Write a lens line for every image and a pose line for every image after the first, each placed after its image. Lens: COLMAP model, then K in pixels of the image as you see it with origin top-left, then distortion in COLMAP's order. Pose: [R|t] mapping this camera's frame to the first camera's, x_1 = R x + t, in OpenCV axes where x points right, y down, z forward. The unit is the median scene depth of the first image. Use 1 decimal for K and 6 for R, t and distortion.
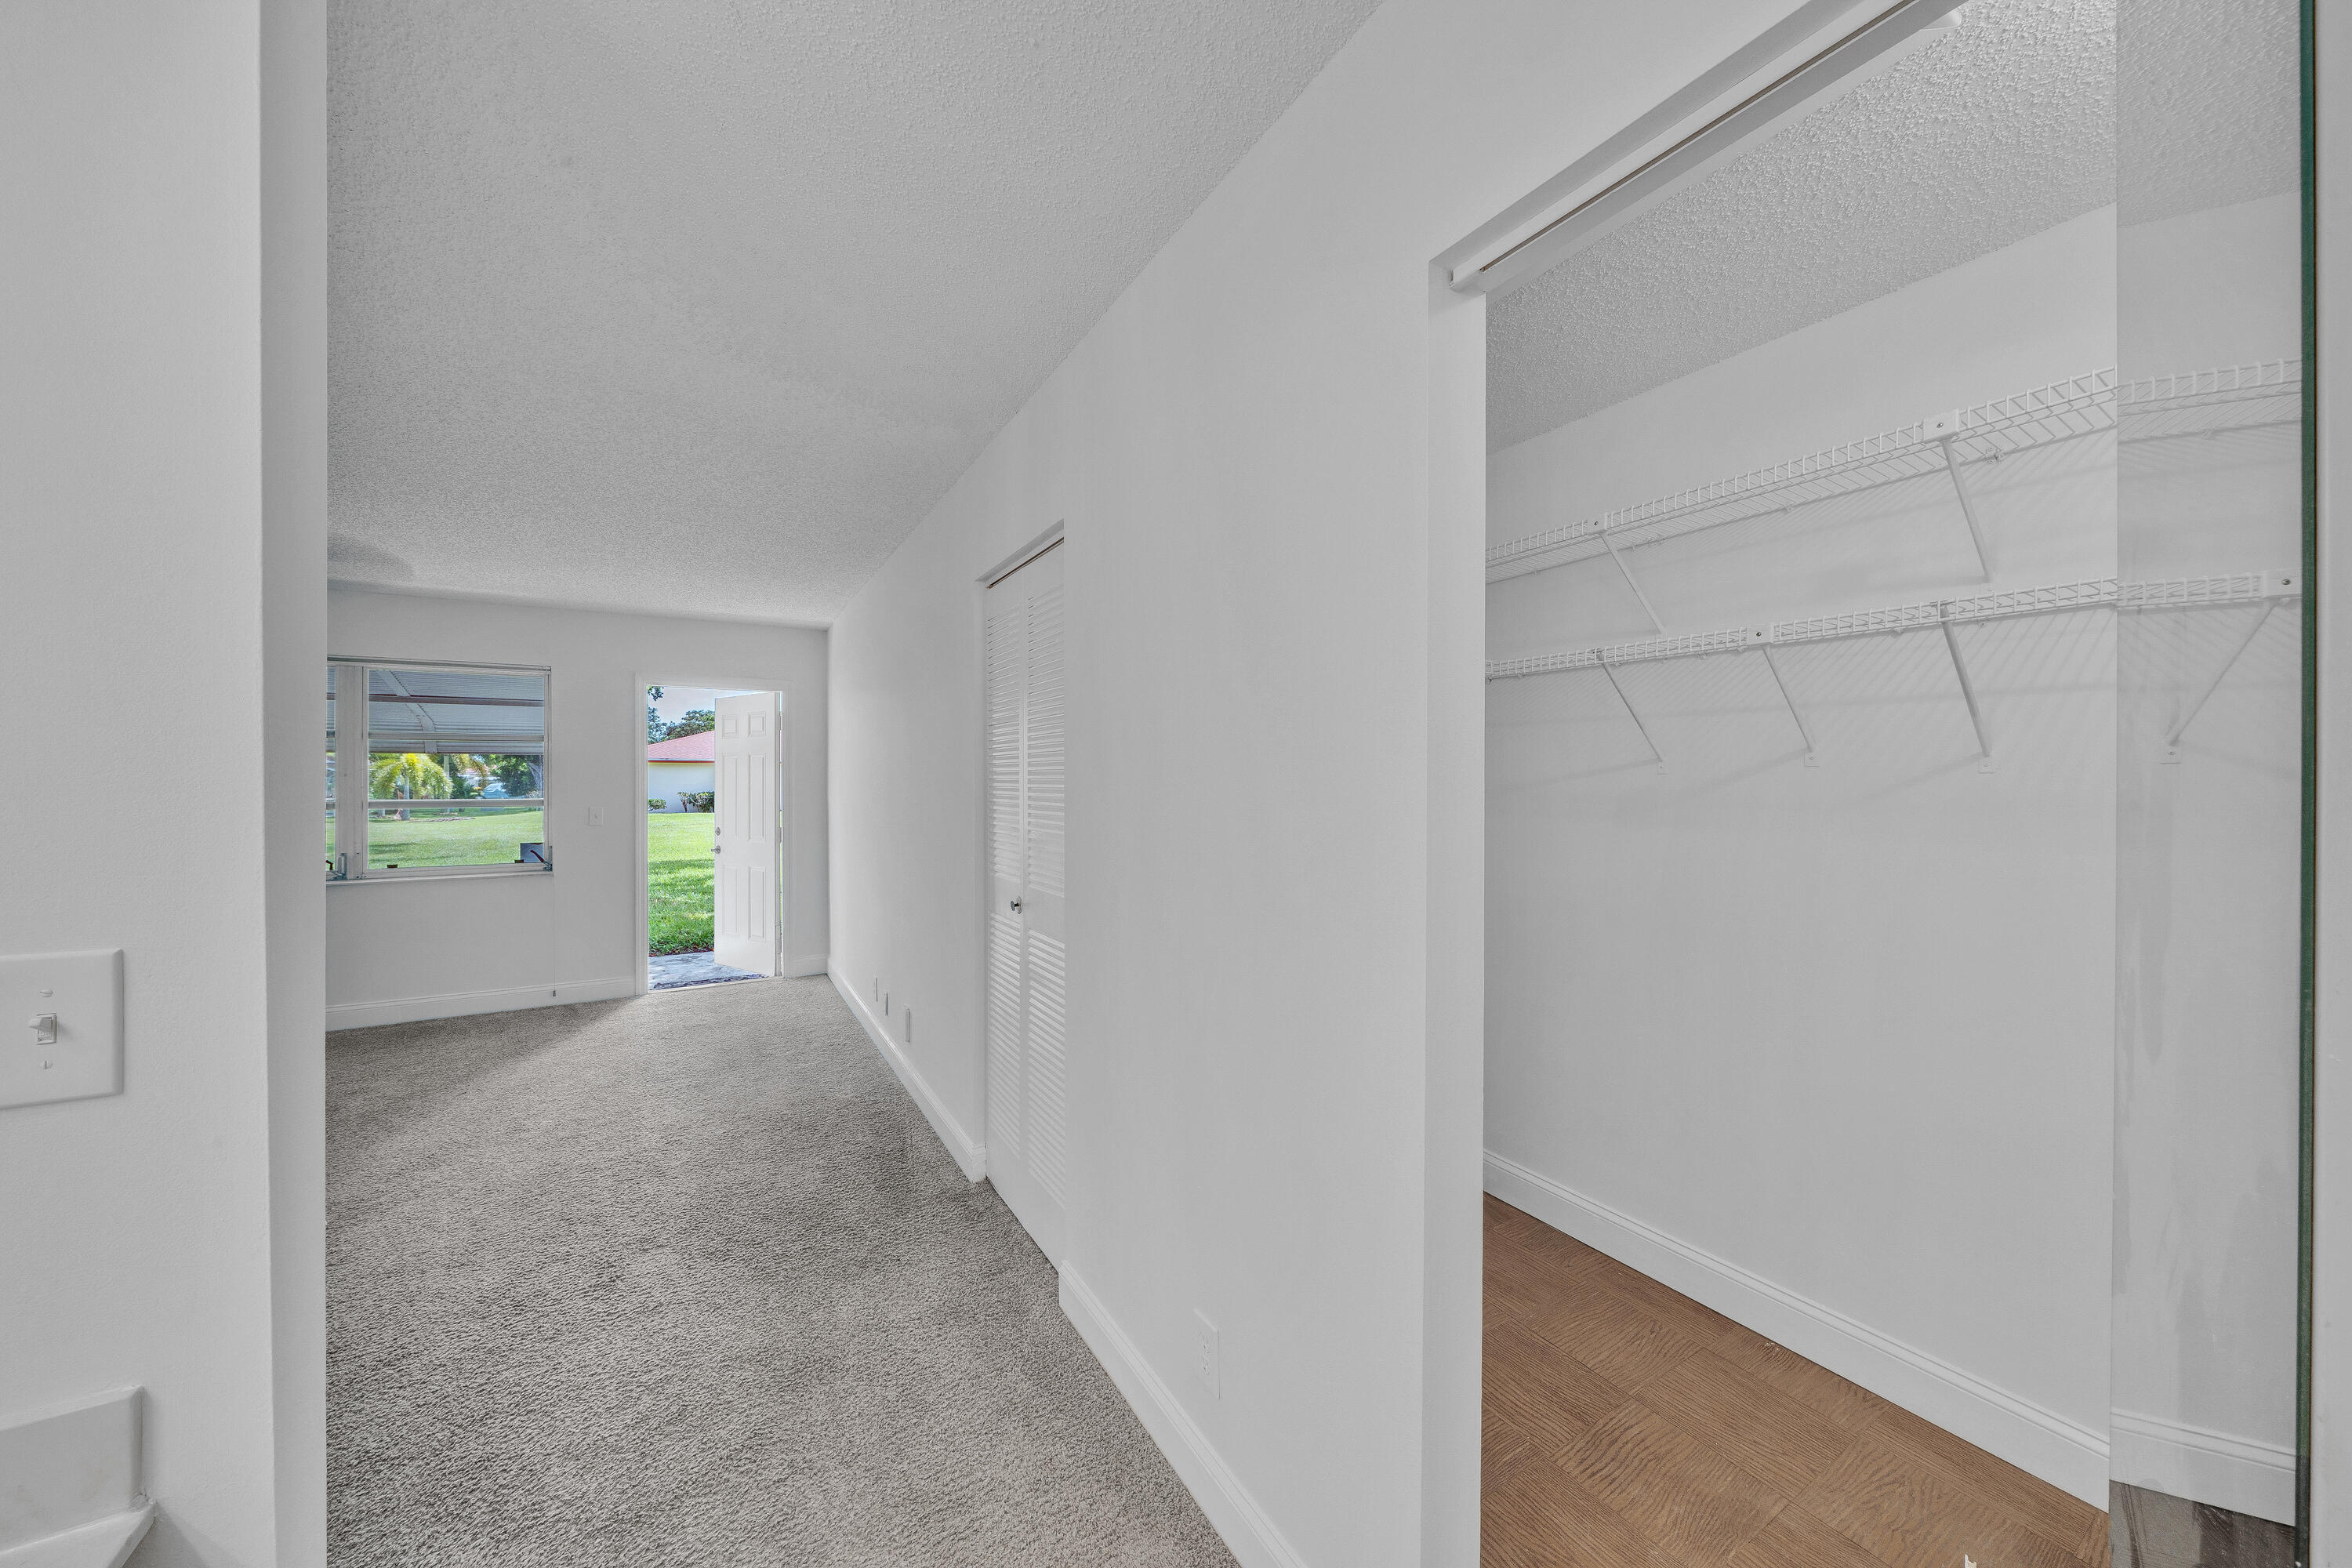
lens RADIAL K [[795.2, 0, 1173.6], [0, 795.2, 779.7], [0, 0, 1]] dist [-0.000640, -0.000221]
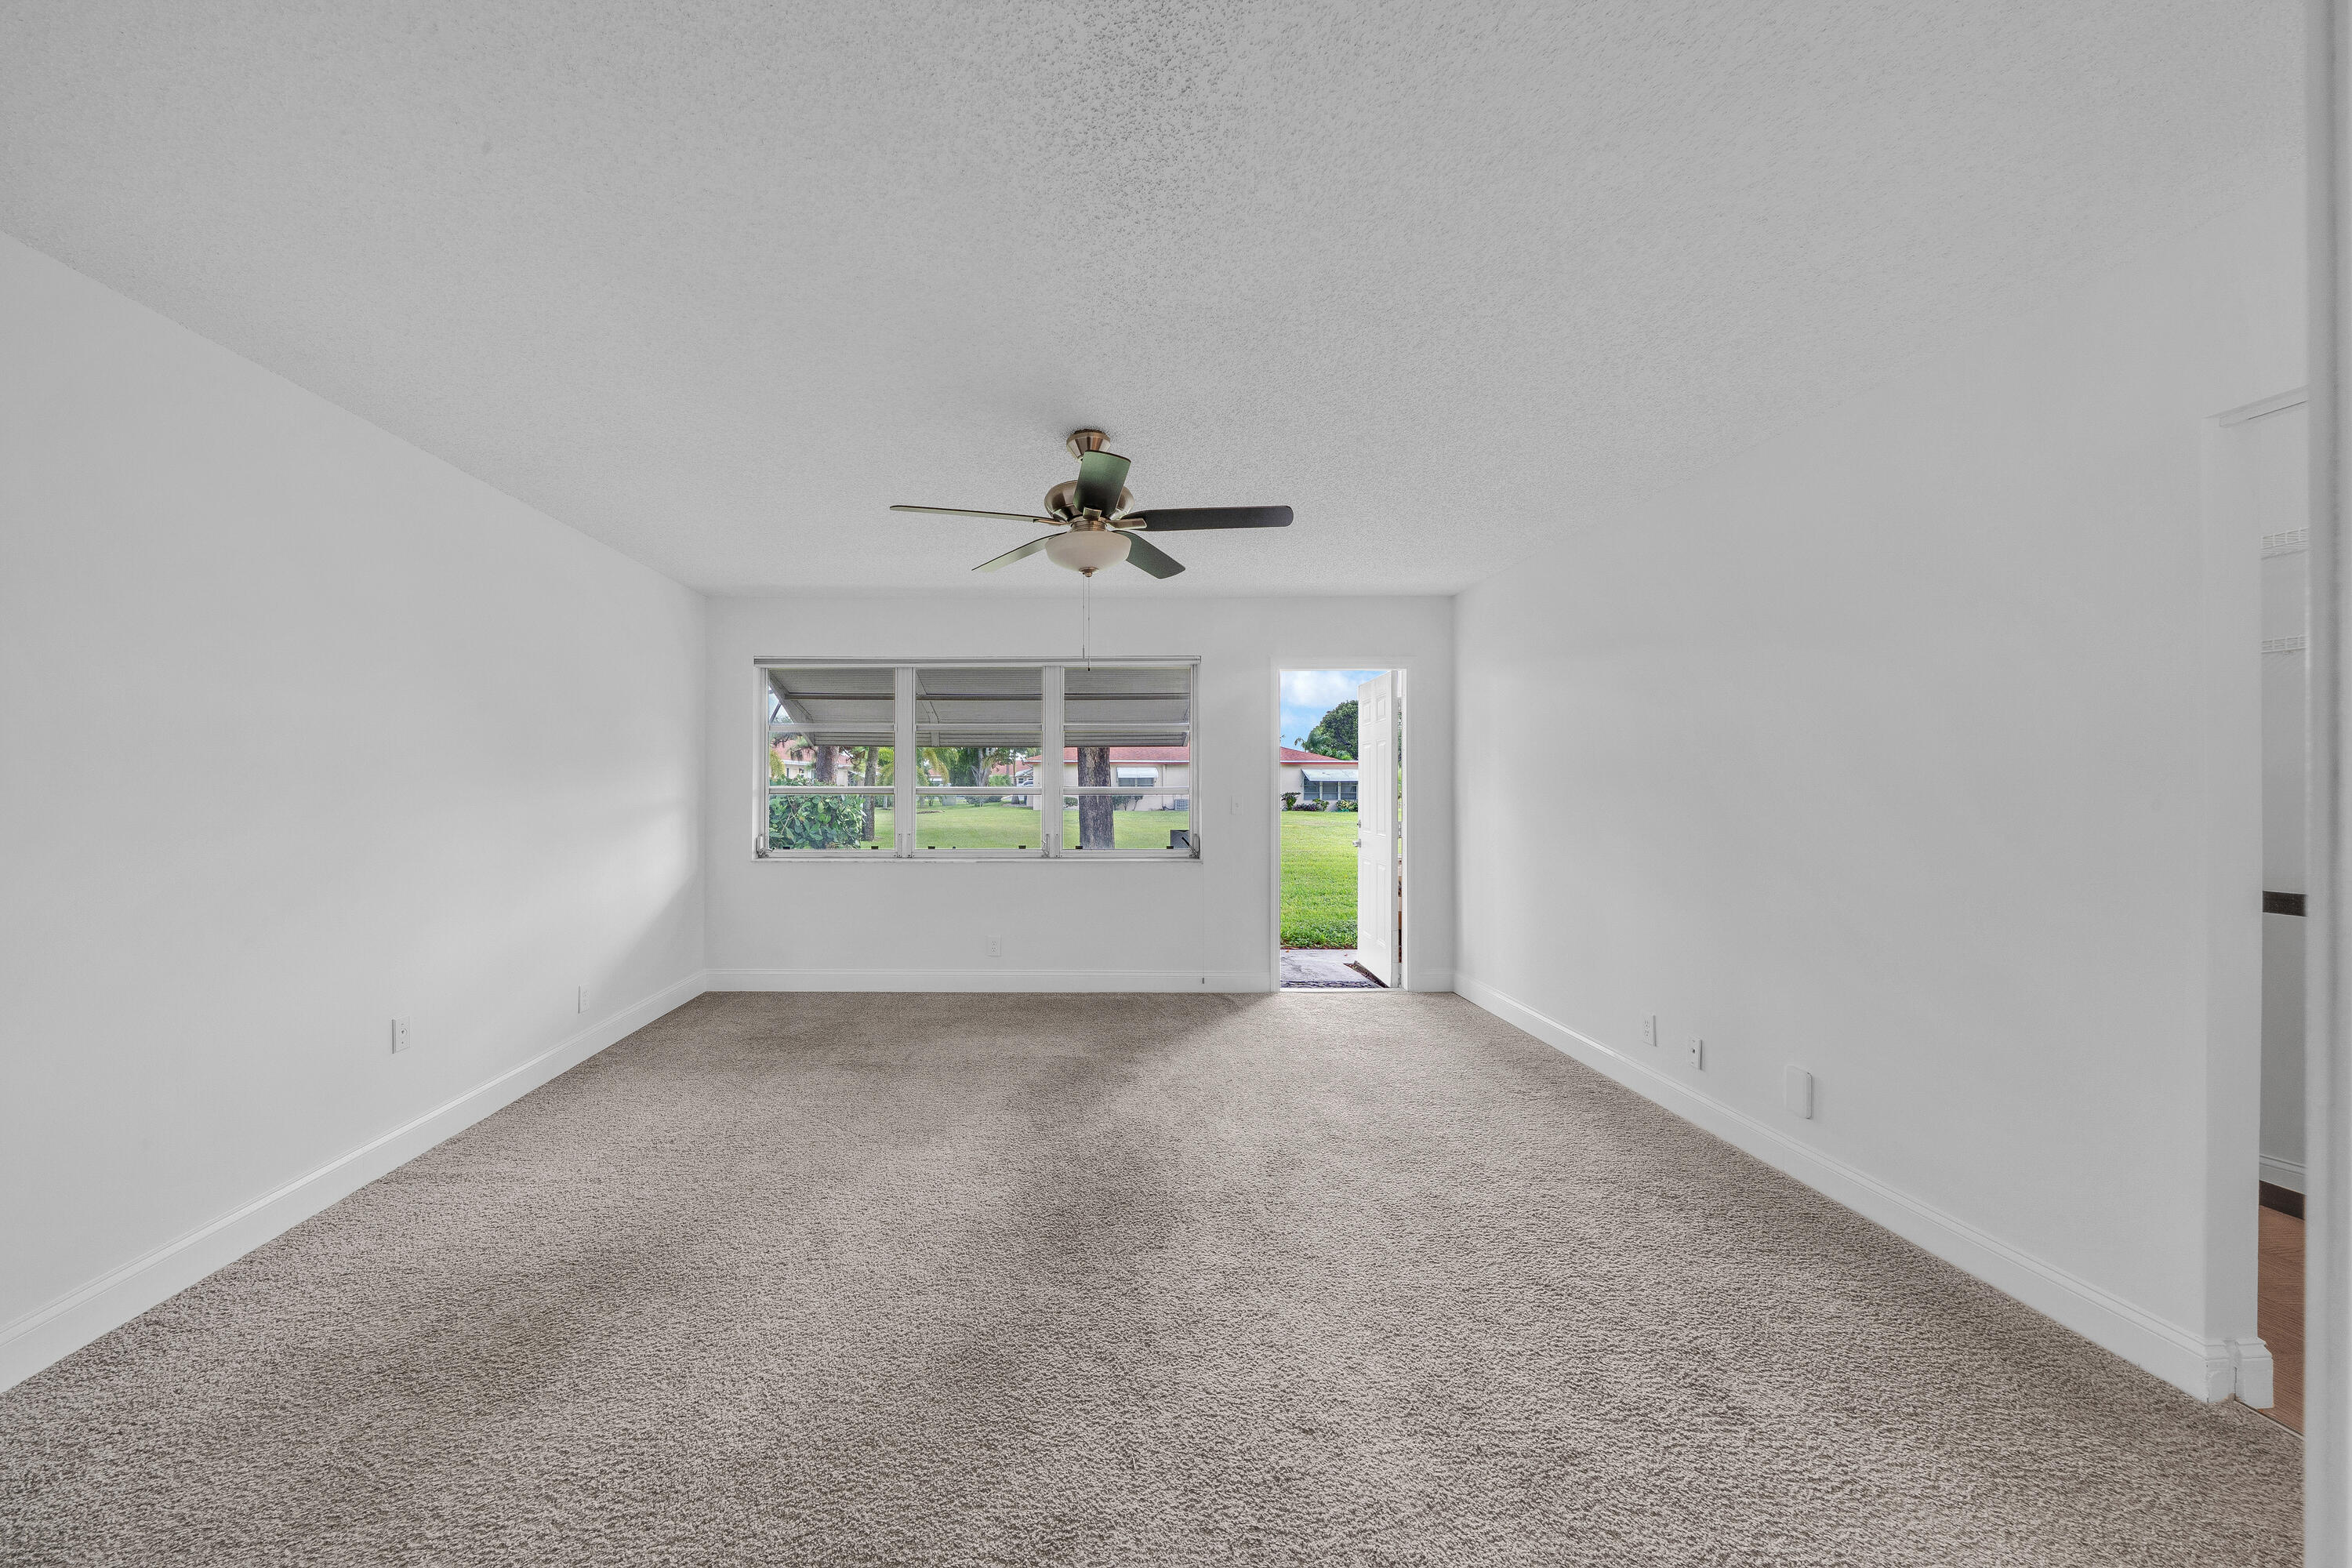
lens RADIAL K [[847.2, 0, 1073.6], [0, 847.2, 776.1], [0, 0, 1]] dist [-0.001654, -0.000173]
pose [[0.858295, -0.000653, -0.513156, -0.494883], [-0.001779, 0.999989, -0.004249, 0.020093], [0.513154, 0.004560, 0.858285, -0.007534]]
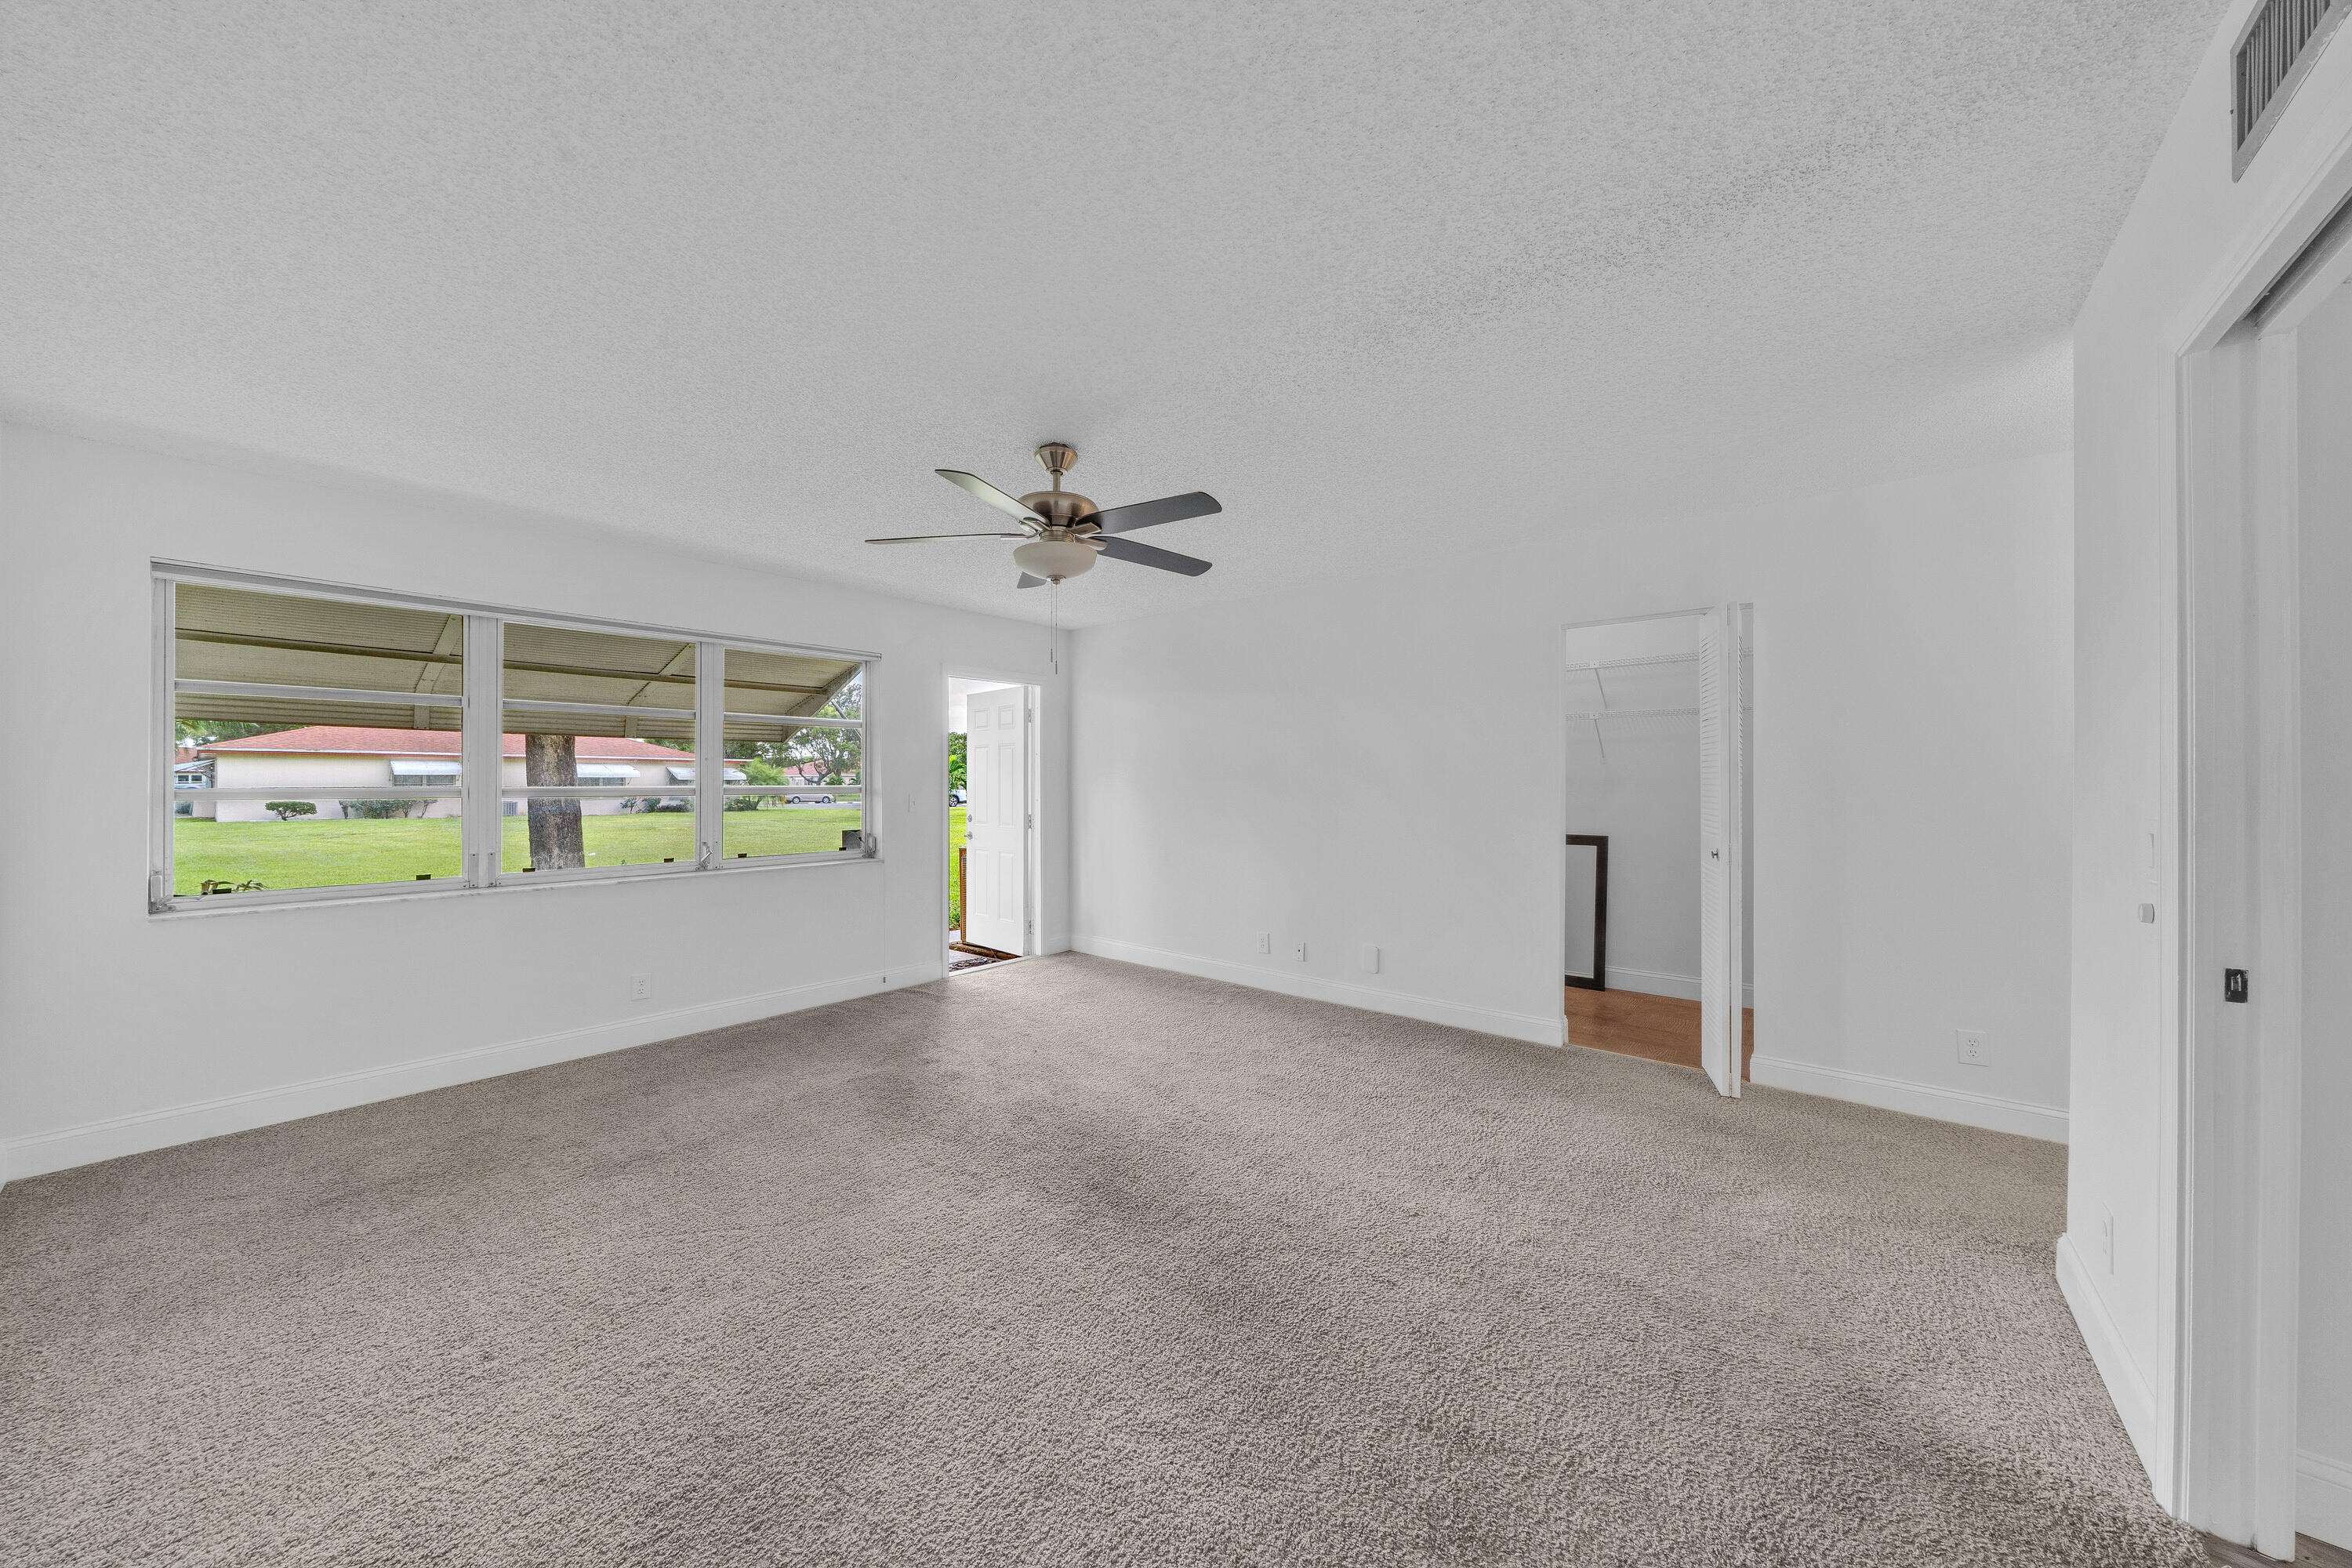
lens RADIAL K [[795.2, 0, 1173.6], [0, 795.2, 779.7], [0, 0, 1]] dist [-0.000640, -0.000221]
pose [[0.943890, 0.005287, 0.330218, -1.024685], [-0.004835, 0.999986, -0.002190, 0.022483], [-0.330225, 0.000470, 0.943902, -0.090407]]
